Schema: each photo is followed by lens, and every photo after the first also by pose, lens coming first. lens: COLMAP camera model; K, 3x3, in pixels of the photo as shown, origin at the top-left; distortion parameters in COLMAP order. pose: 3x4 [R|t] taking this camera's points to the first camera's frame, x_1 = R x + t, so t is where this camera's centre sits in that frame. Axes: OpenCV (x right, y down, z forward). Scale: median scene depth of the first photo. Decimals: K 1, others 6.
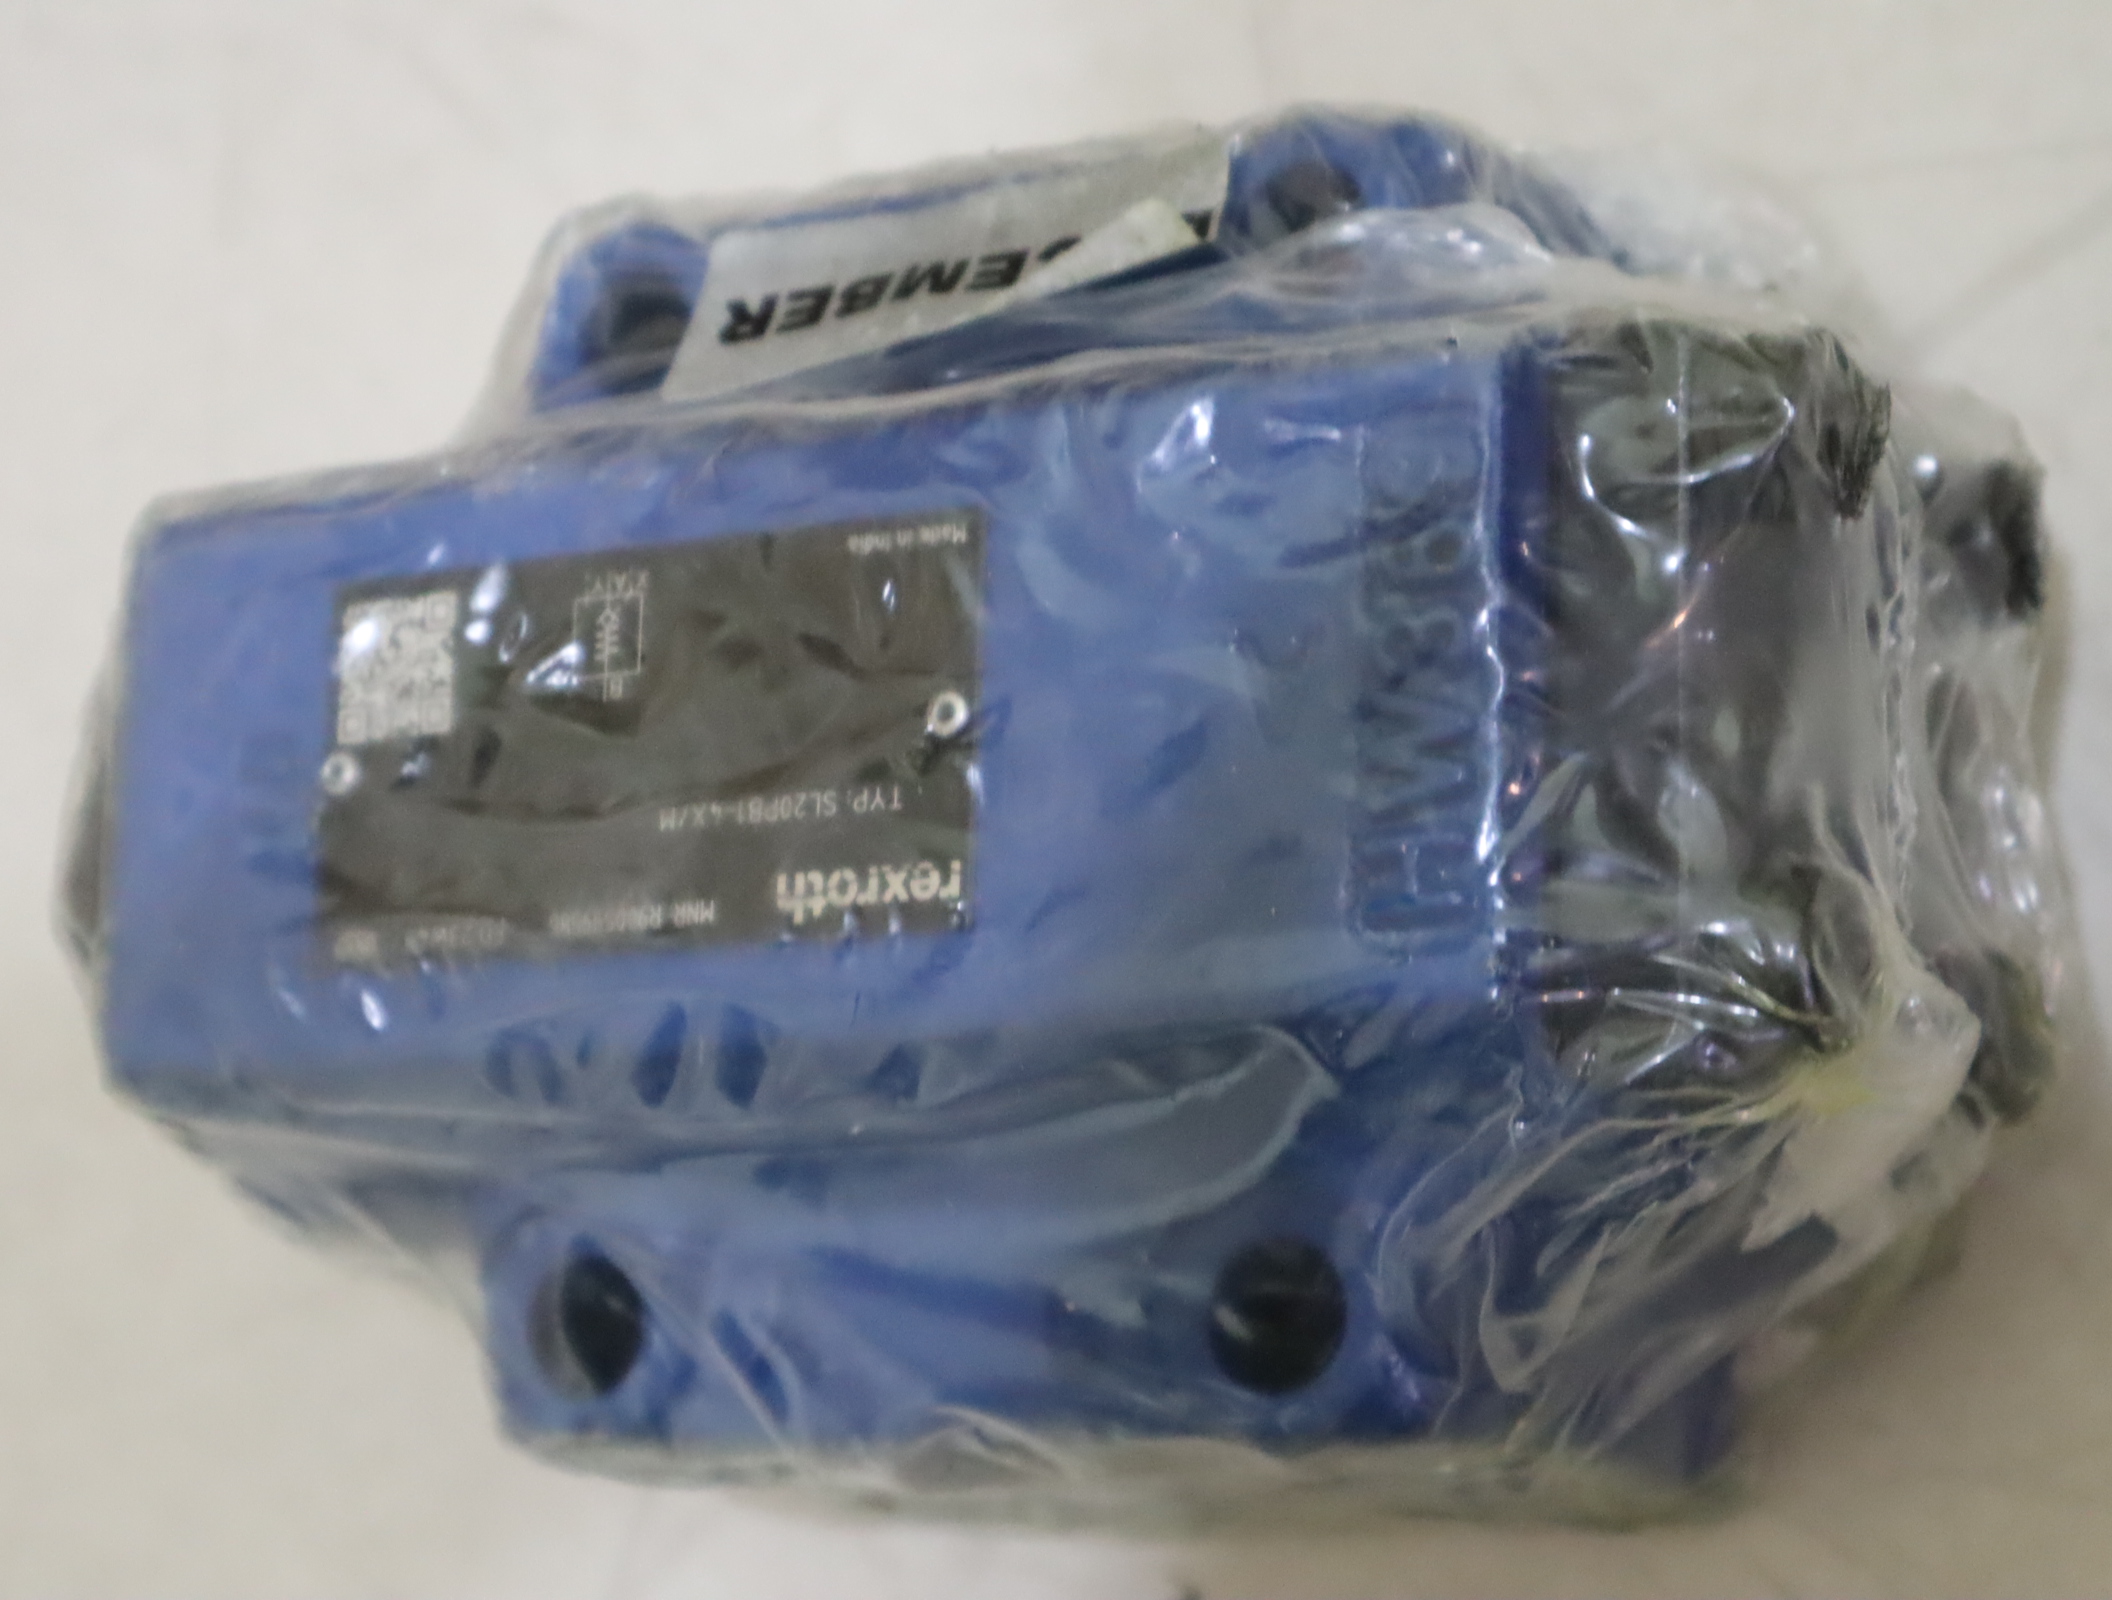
lens RADIAL K [[4704.1, 0, 1056.0], [0, 4704.1, 800.0], [0, 0, 1]] dist [-0.114564, -0.227372]
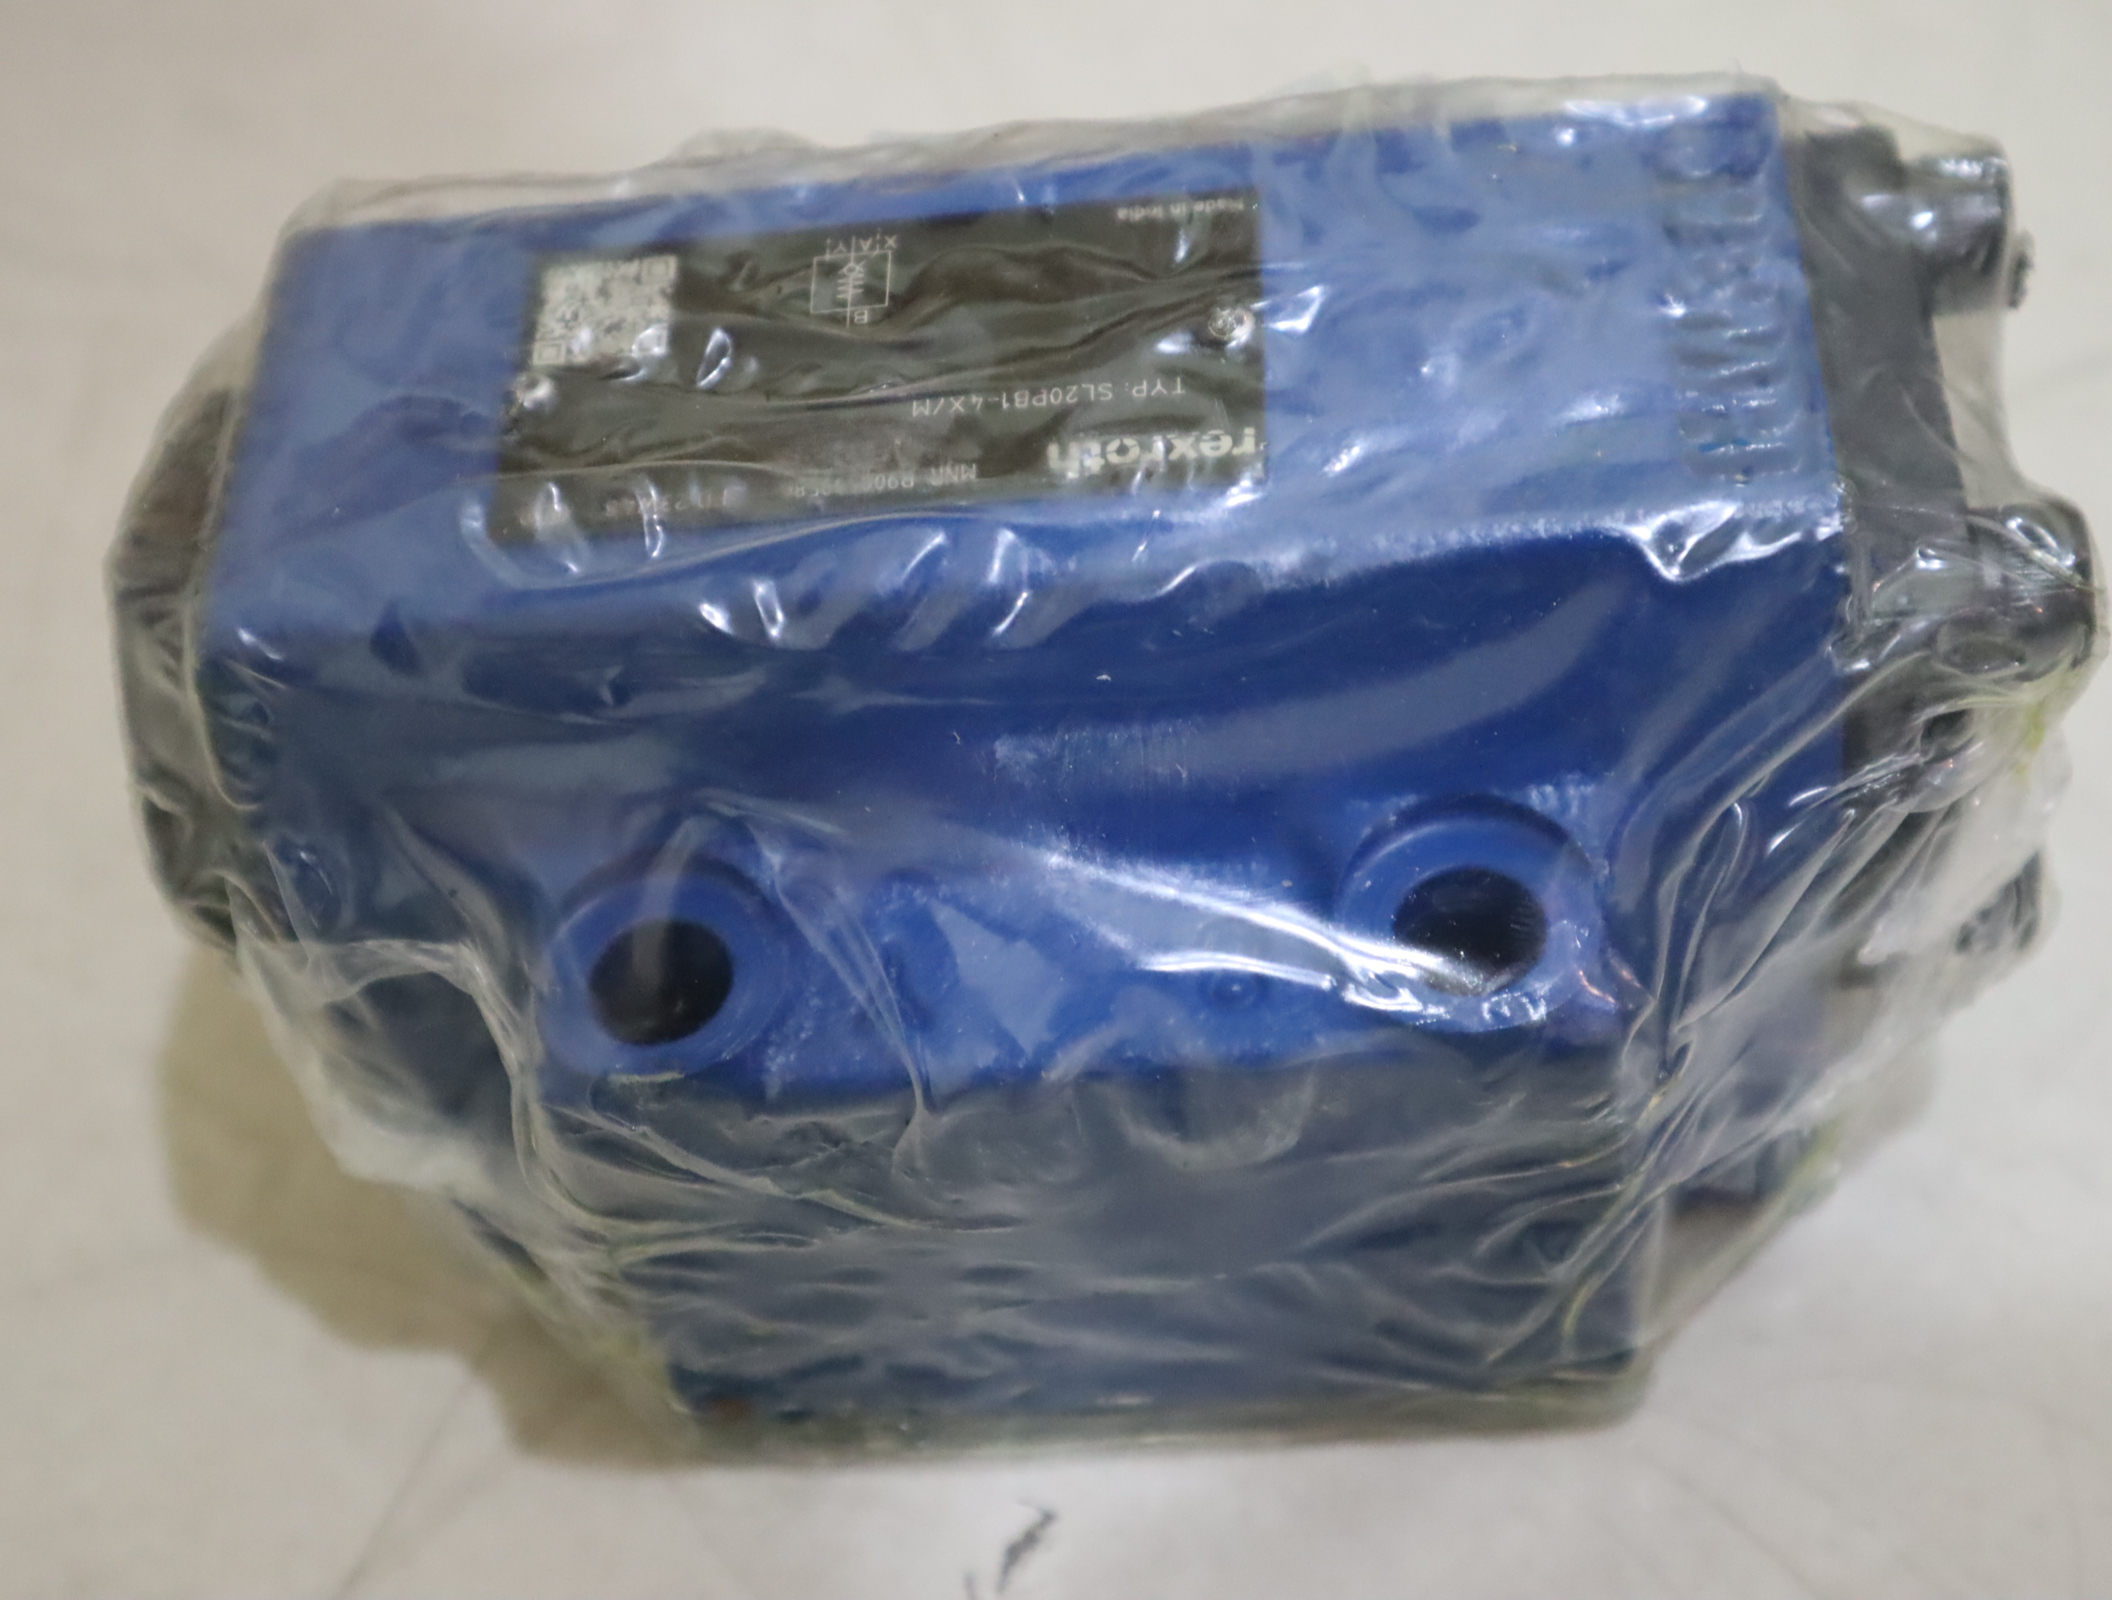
lens RADIAL K [[3025.6, 0, 1056.0], [0, 3025.6, 800.0], [0, 0, 1]] dist [0.097680, -0.024021]
pose [[0.925113, 0.213825, 0.313759, -0.243046], [-0.061732, 0.900061, -0.431370, 0.363609], [-0.374639, 0.379697, 0.845858, 0.448332]]
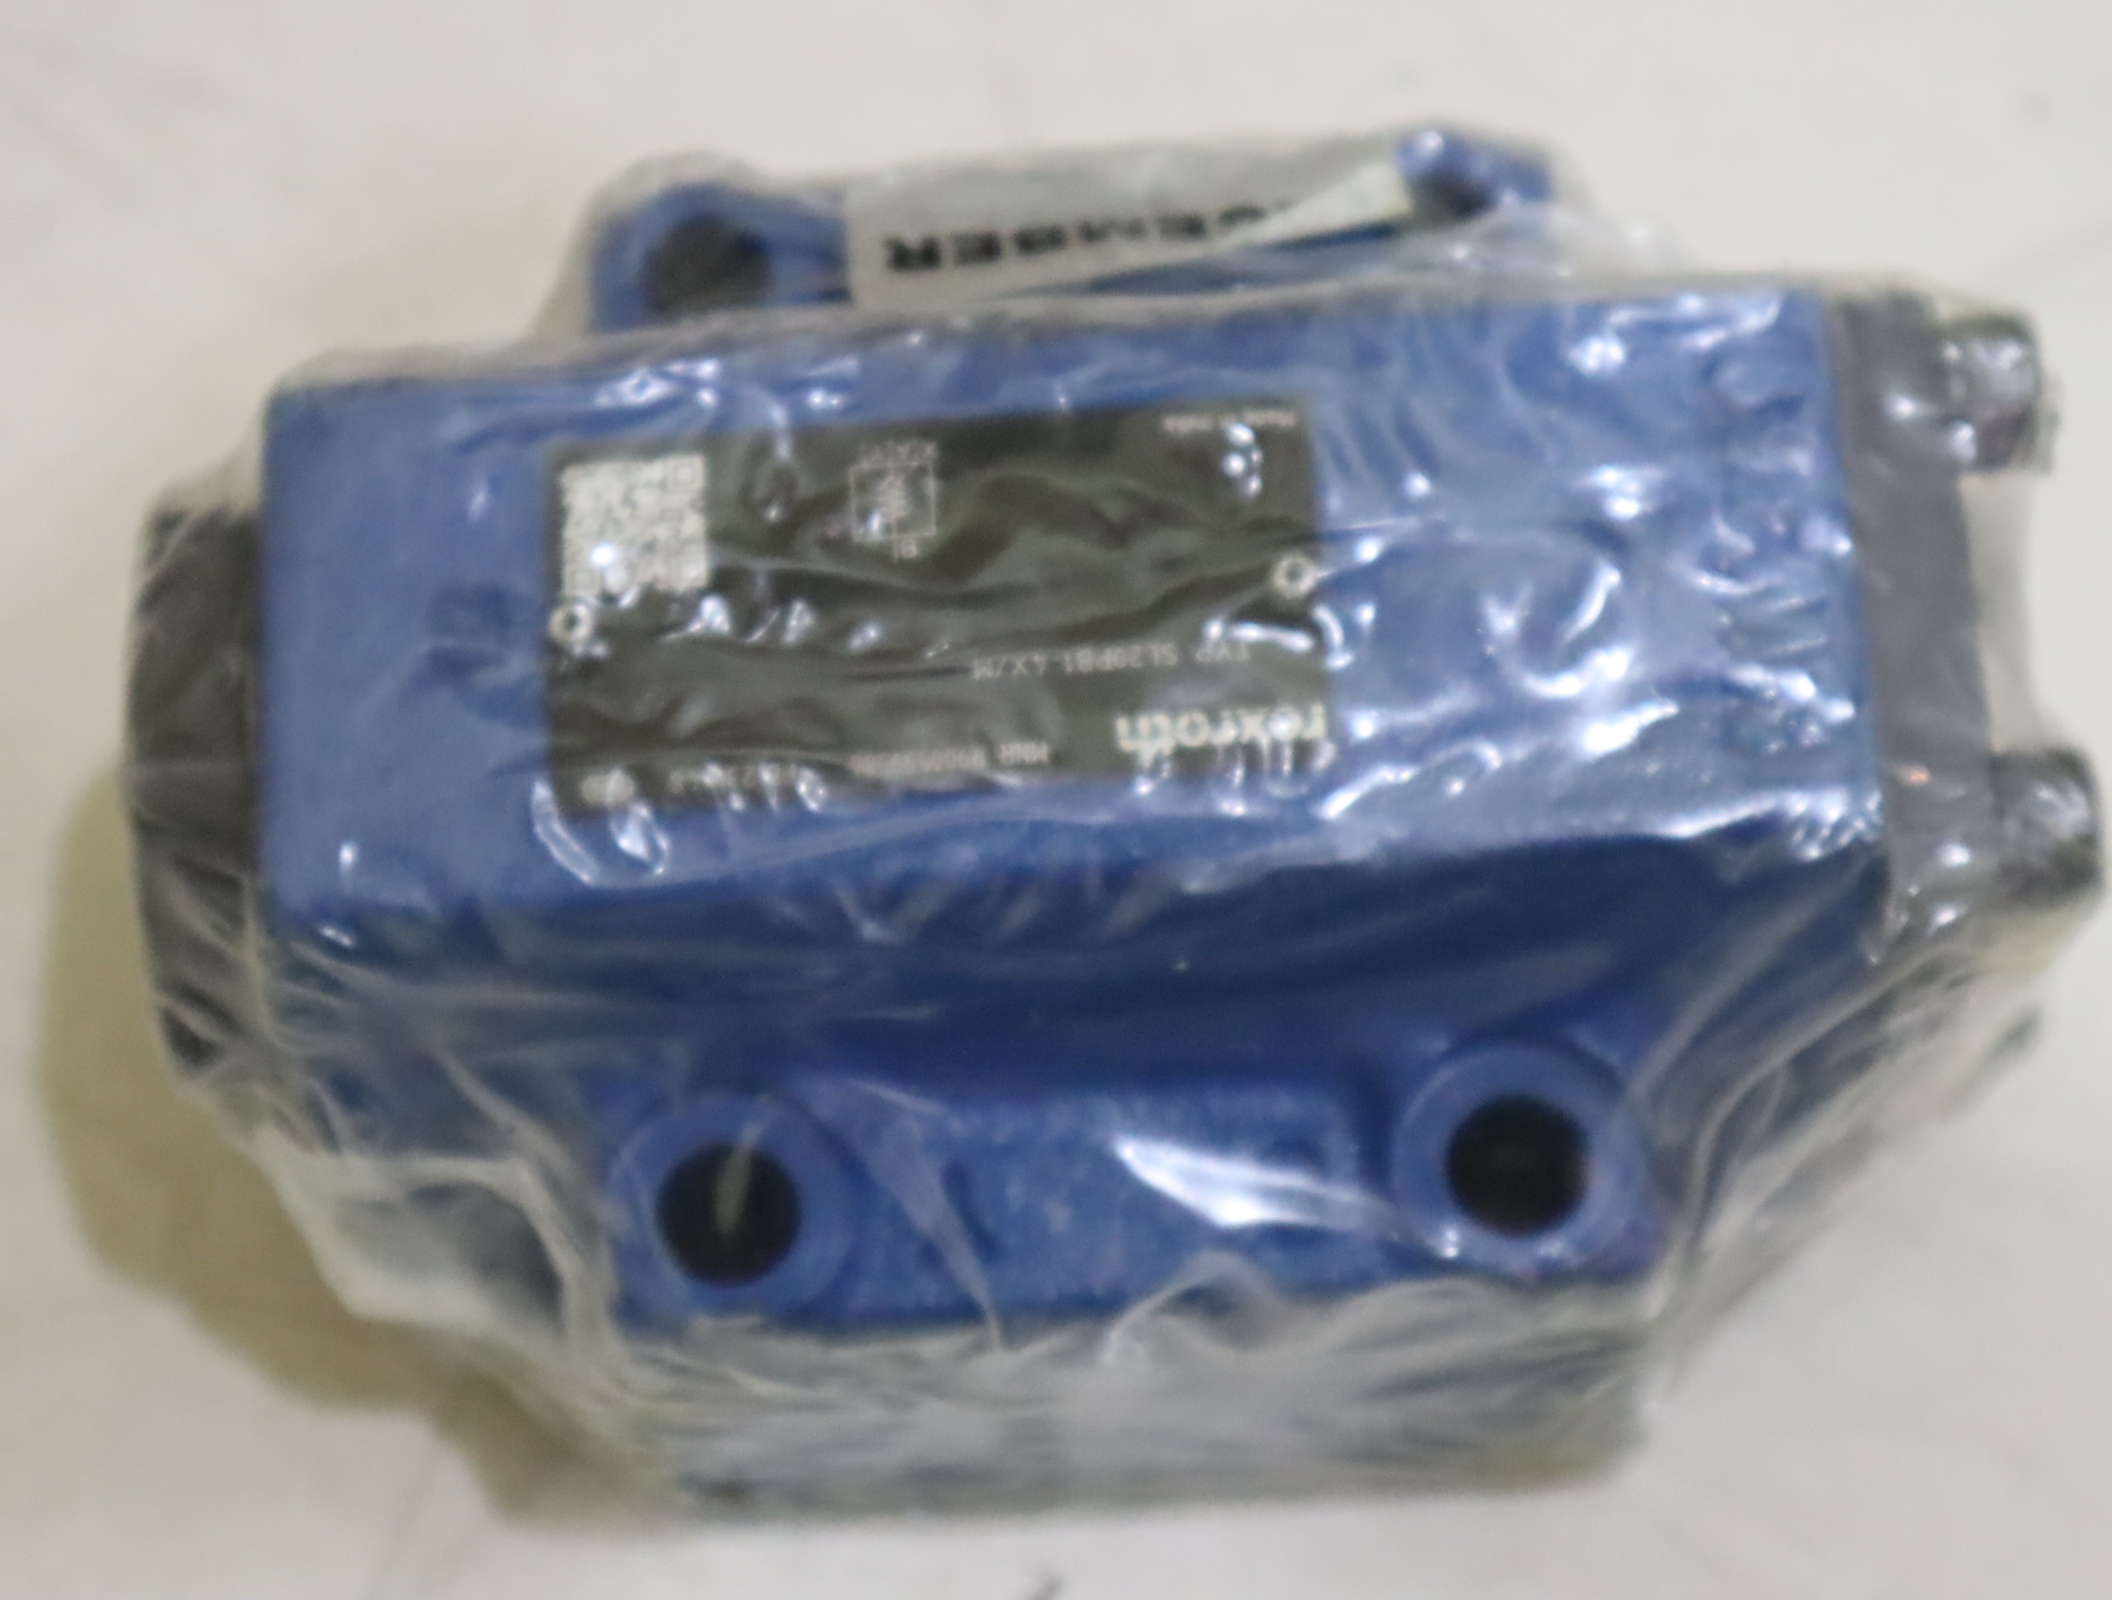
lens RADIAL K [[4704.1, 0, 1056.0], [0, 4704.1, 800.0], [0, 0, 1]] dist [-0.114564, -0.227372]
pose [[0.881306, 0.091934, 0.463517, -0.534990], [-0.009826, 0.984246, -0.176533, 0.210923], [-0.472444, 0.151025, 0.868325, 0.101358]]
